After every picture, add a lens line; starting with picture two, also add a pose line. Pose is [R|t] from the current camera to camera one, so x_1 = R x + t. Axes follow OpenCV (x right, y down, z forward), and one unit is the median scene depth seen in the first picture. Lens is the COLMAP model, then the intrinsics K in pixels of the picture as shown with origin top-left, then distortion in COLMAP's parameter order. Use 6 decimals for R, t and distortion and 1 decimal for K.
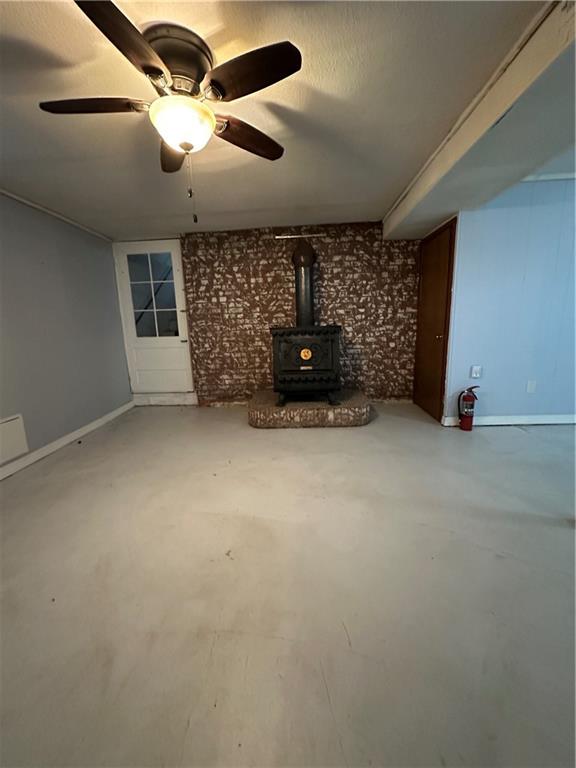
lens RADIAL K [[308.6, 0, 289.6], [0, 308.6, 382.6], [0, 0, 1]] dist [-0.000126, 0.000218]
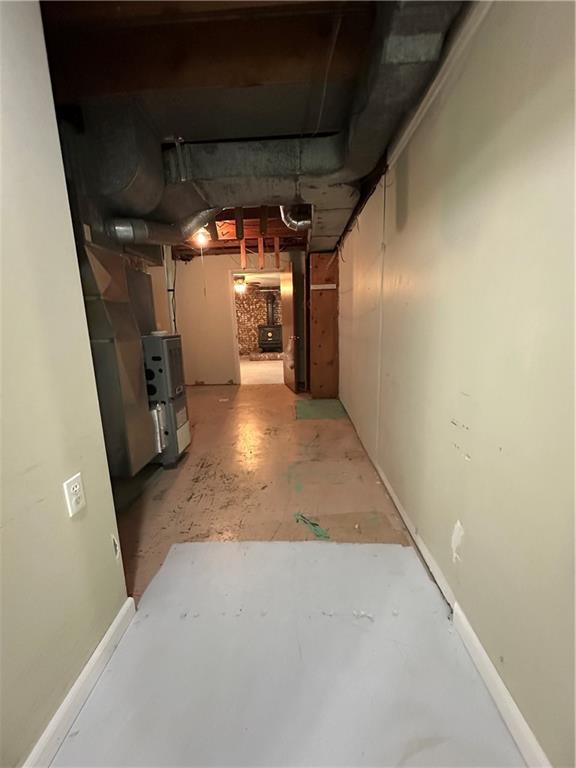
lens RADIAL K [[308.6, 0, 286.4], [0, 308.6, 384.0], [0, 0, 1]] dist [-0.000126, 0.000218]
pose [[0.999956, 0.001176, 0.009327, 0.156973], [-0.001215, 0.999990, 0.004194, 0.310707], [-0.009322, -0.004206, 0.999948, -1.632203]]
